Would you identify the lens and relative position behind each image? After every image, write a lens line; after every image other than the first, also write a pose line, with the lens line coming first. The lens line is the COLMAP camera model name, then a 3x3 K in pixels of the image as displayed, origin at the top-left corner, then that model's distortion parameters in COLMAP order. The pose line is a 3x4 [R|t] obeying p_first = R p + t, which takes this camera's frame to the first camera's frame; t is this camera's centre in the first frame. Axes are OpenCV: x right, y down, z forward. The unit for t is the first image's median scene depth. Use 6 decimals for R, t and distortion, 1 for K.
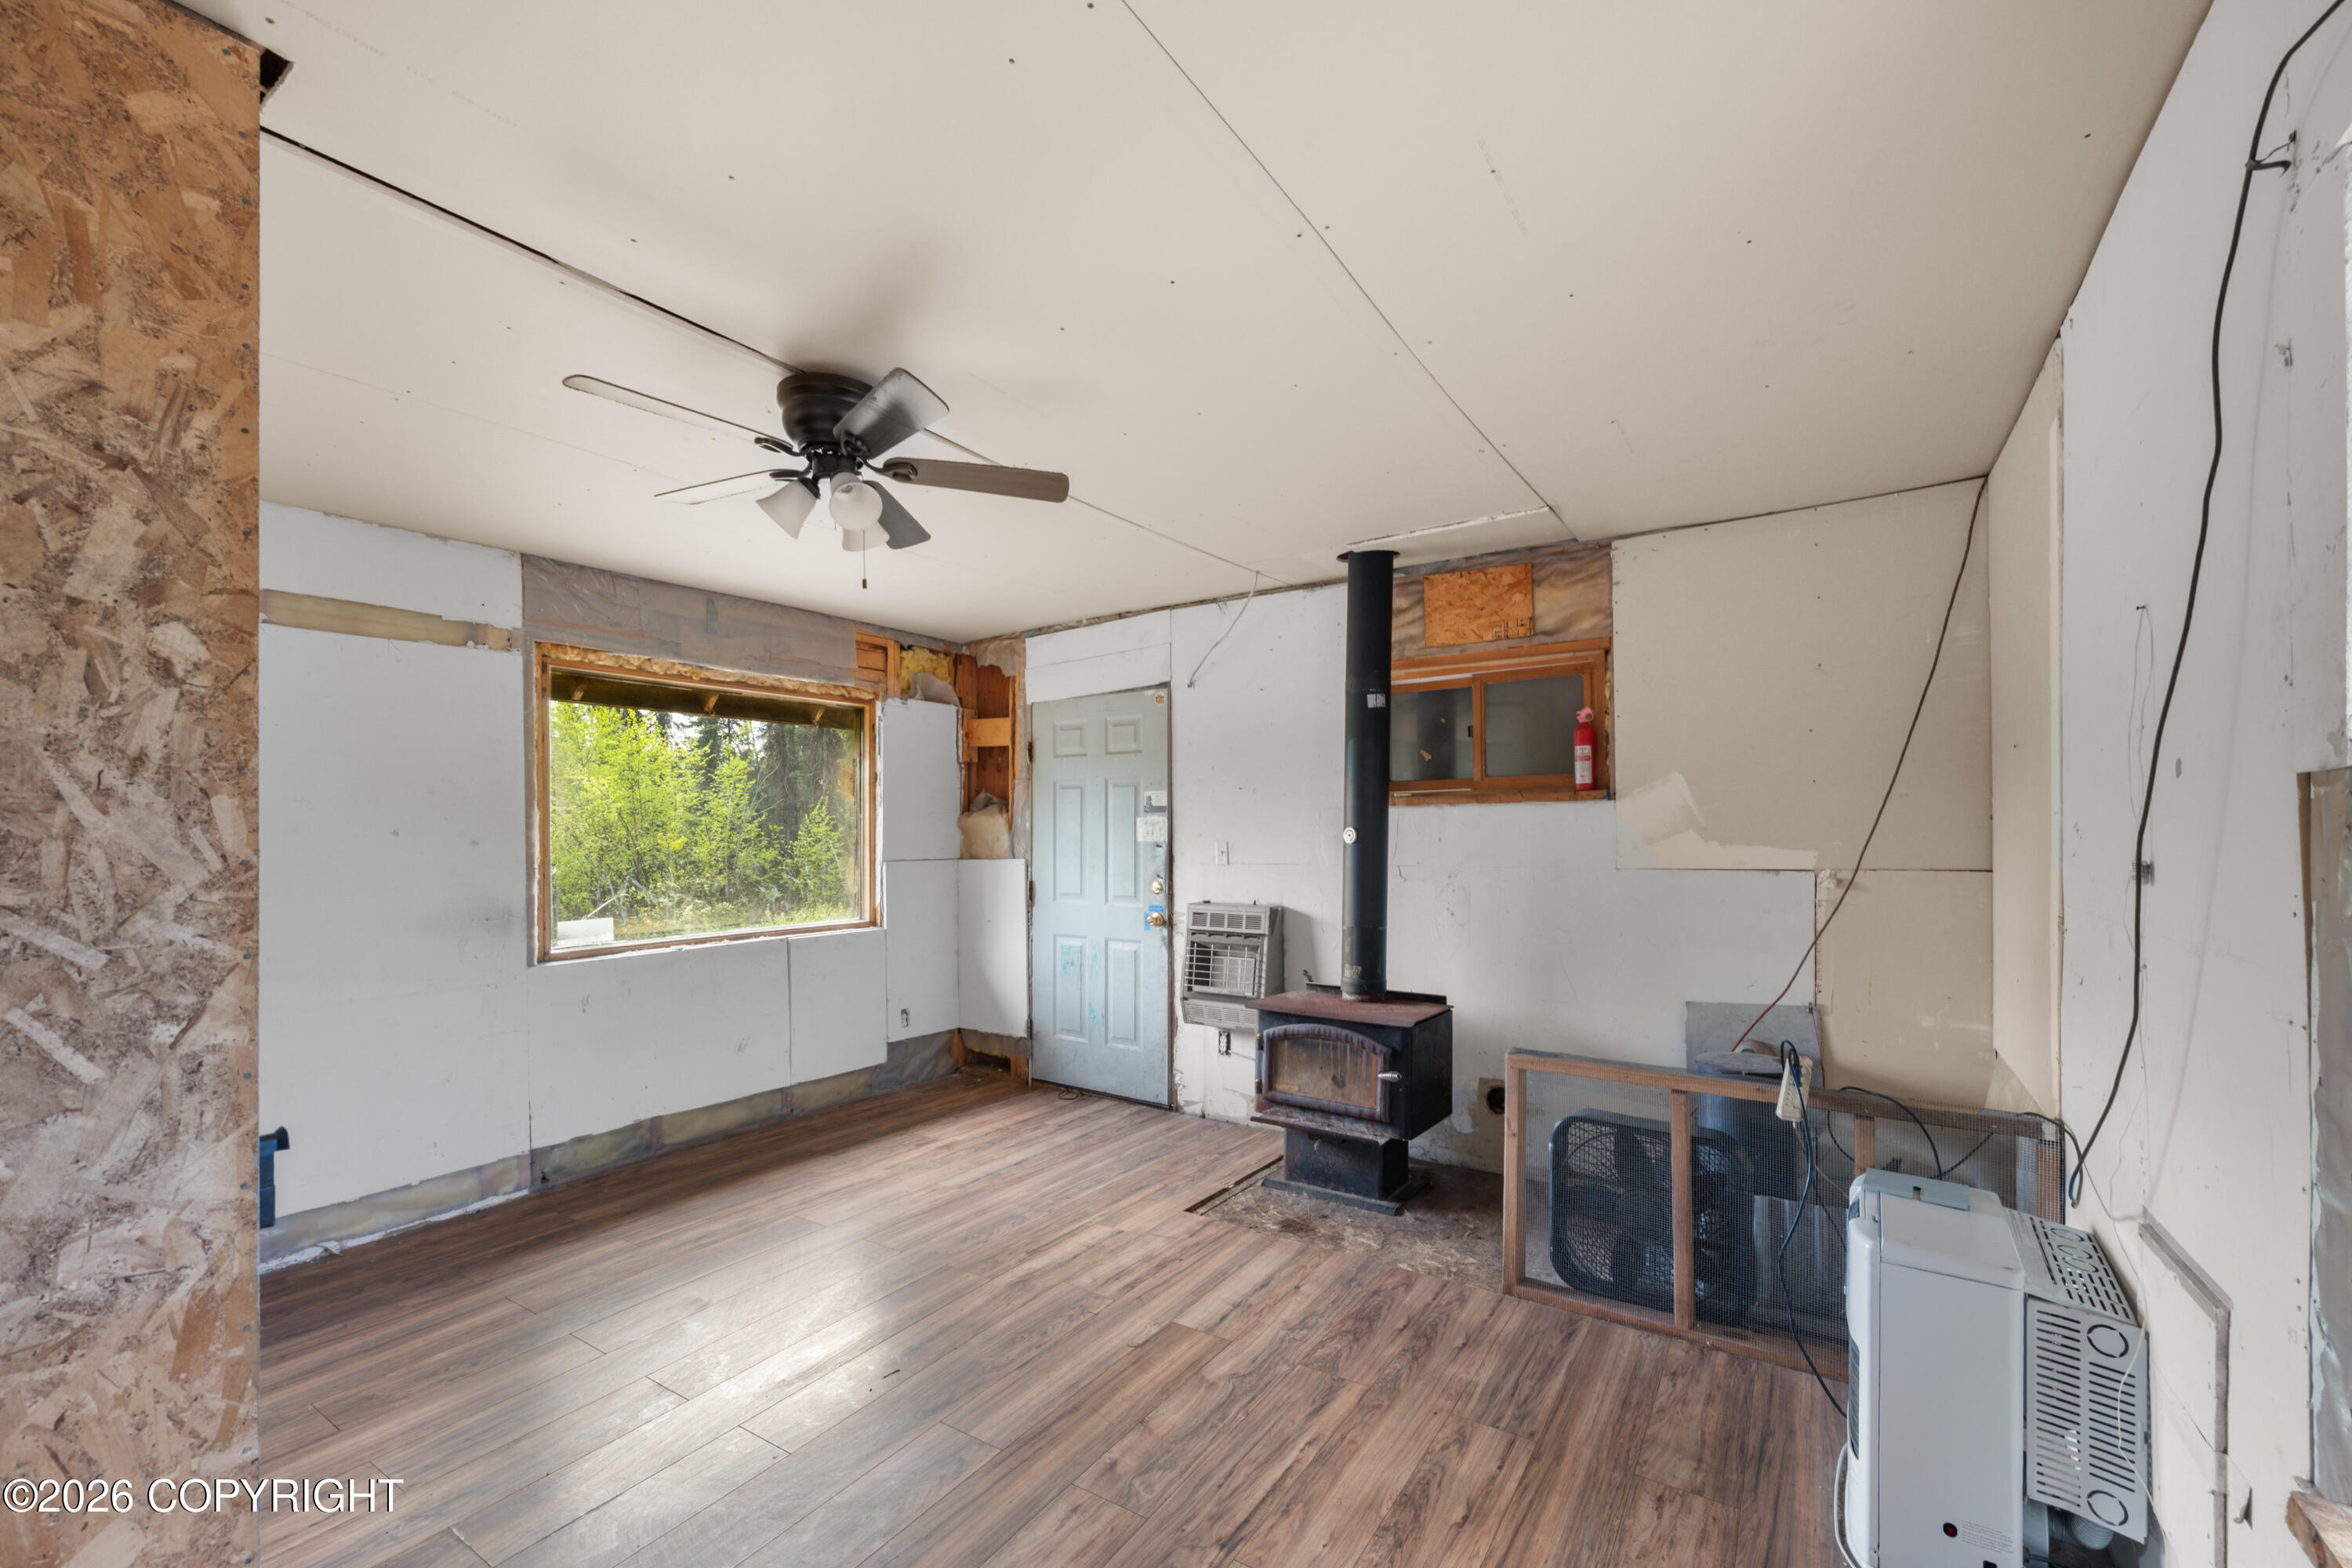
lens RADIAL K [[951.8, 0, 1181.2], [0, 951.8, 825.1], [0, 0, 1]] dist [0.000267, -0.000270]
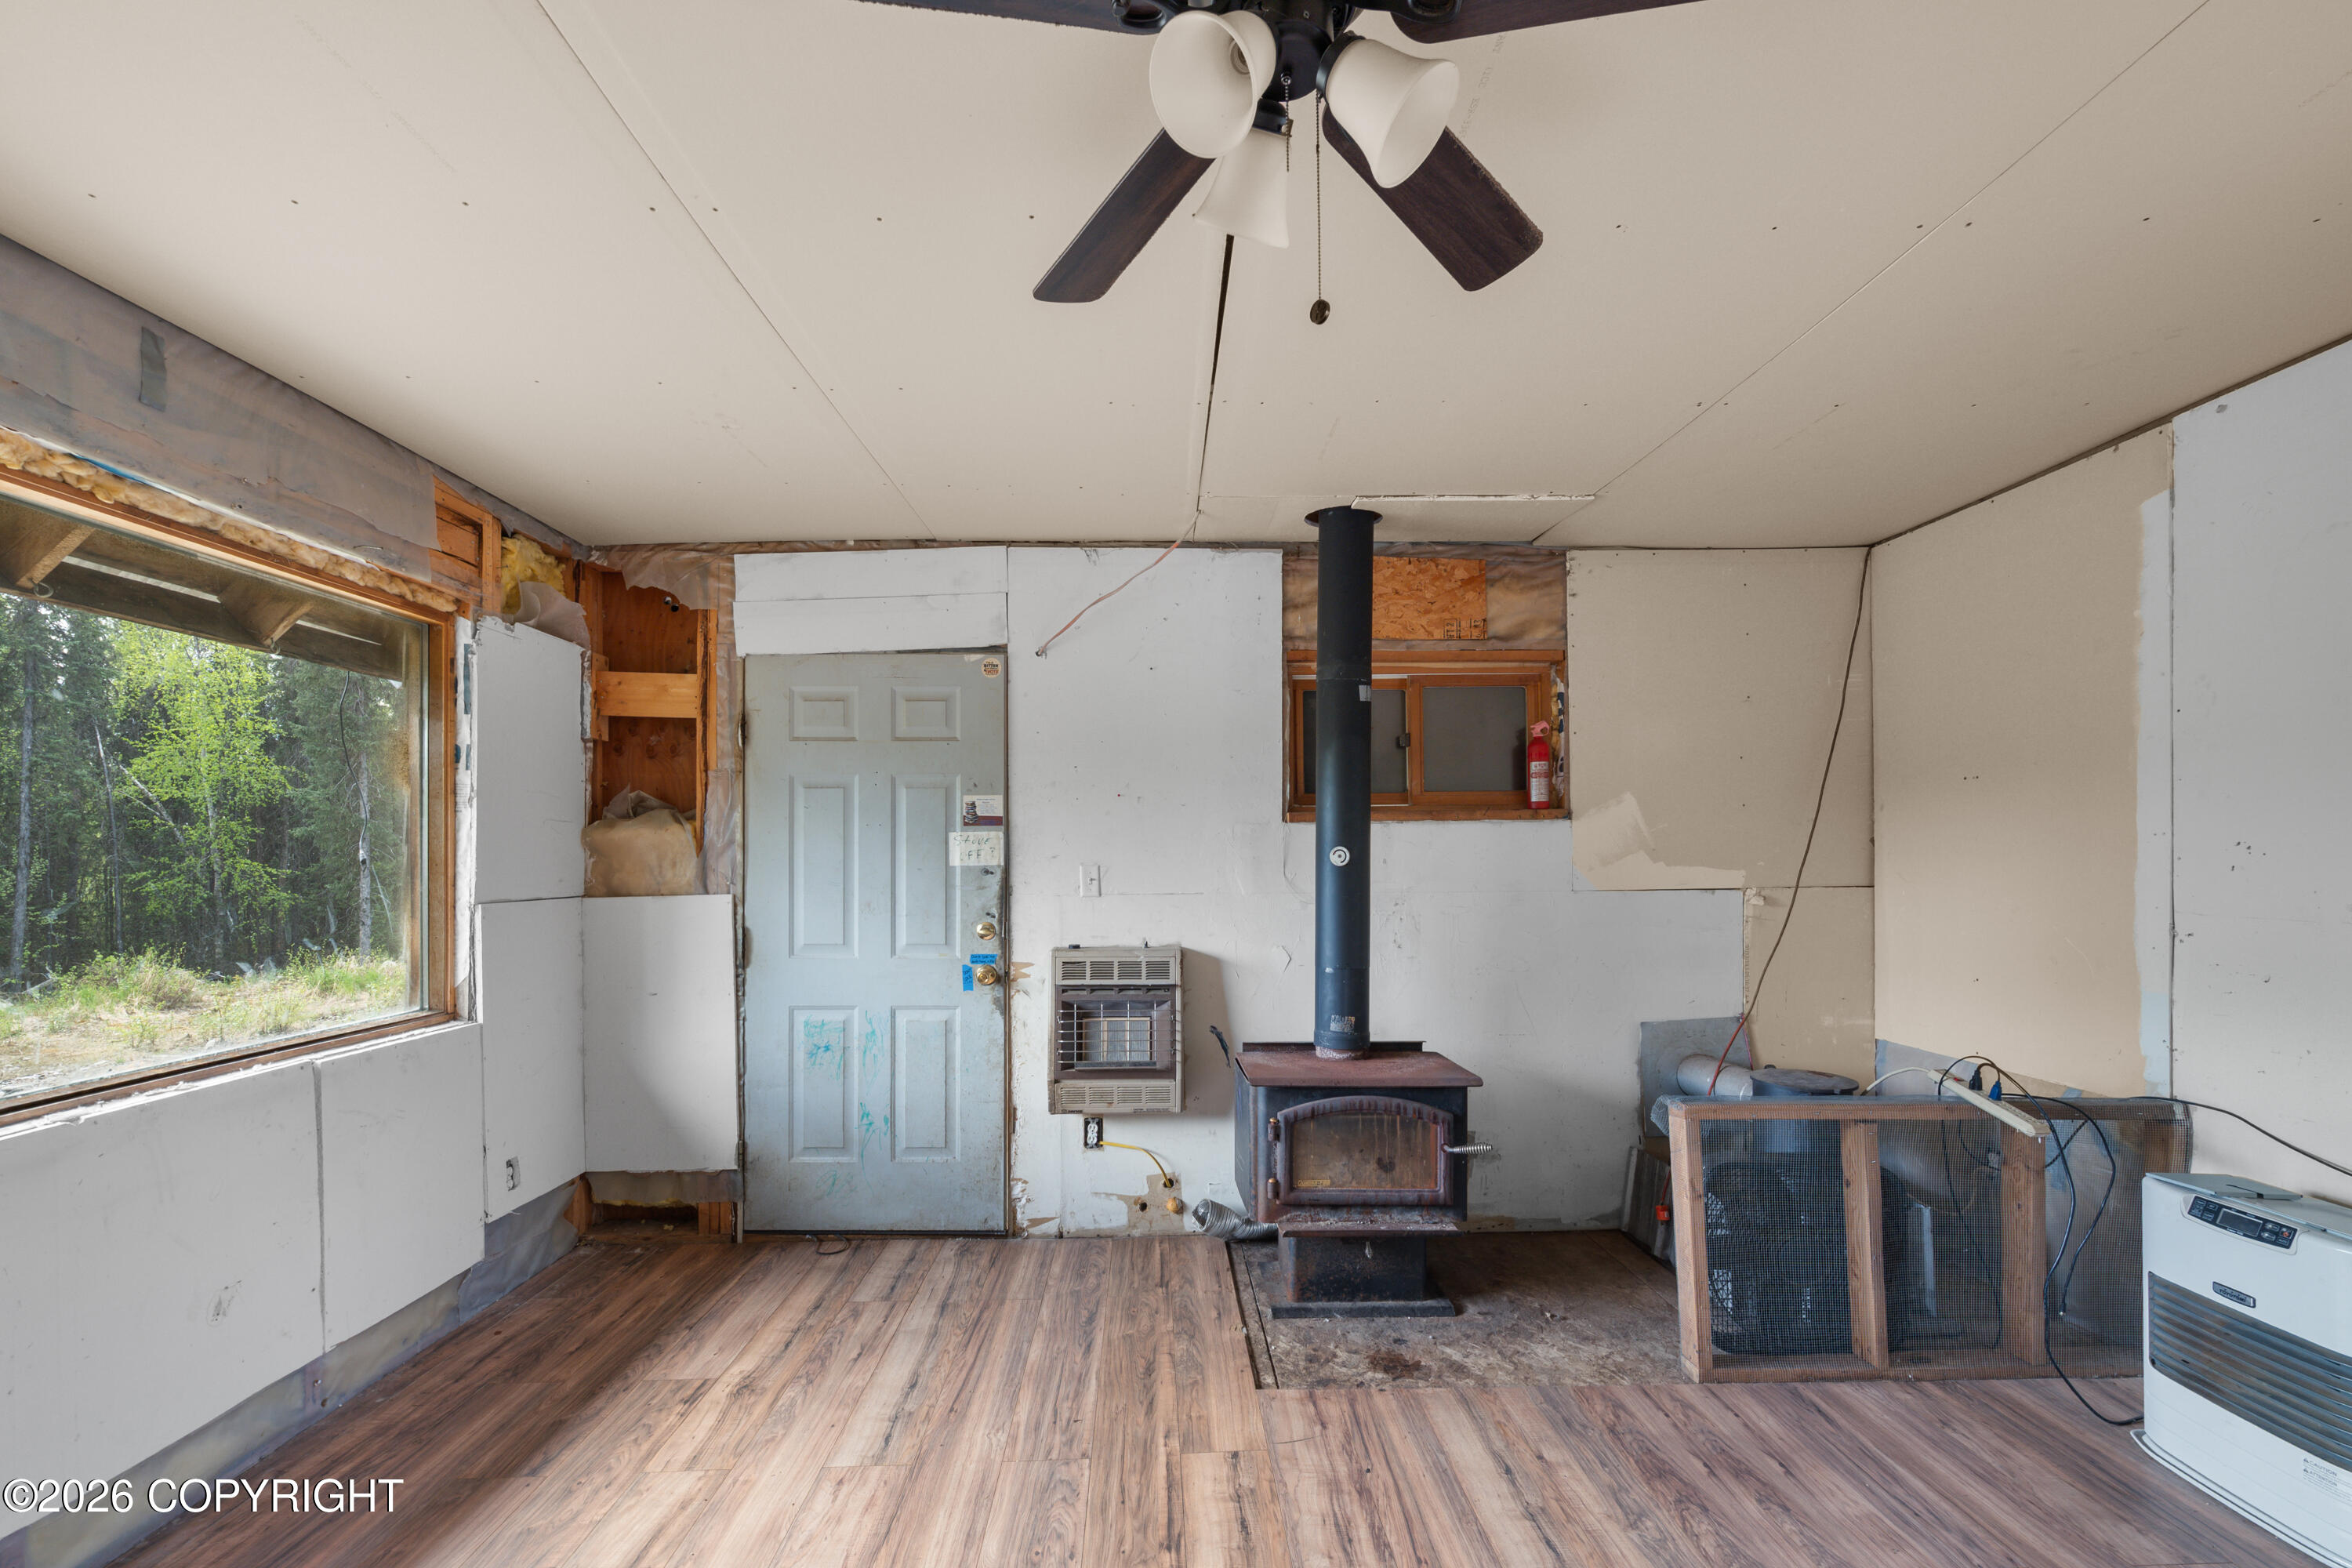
lens RADIAL K [[971.3, 0, 1183.3], [0, 971.3, 851.6], [0, 0, 1]] dist [-0.001745, -0.000649]
pose [[0.821885, 0.004640, 0.569635, -0.340444], [-0.004636, 0.999988, -0.001457, 0.007301], [-0.569635, -0.001443, 0.821897, 0.333141]]
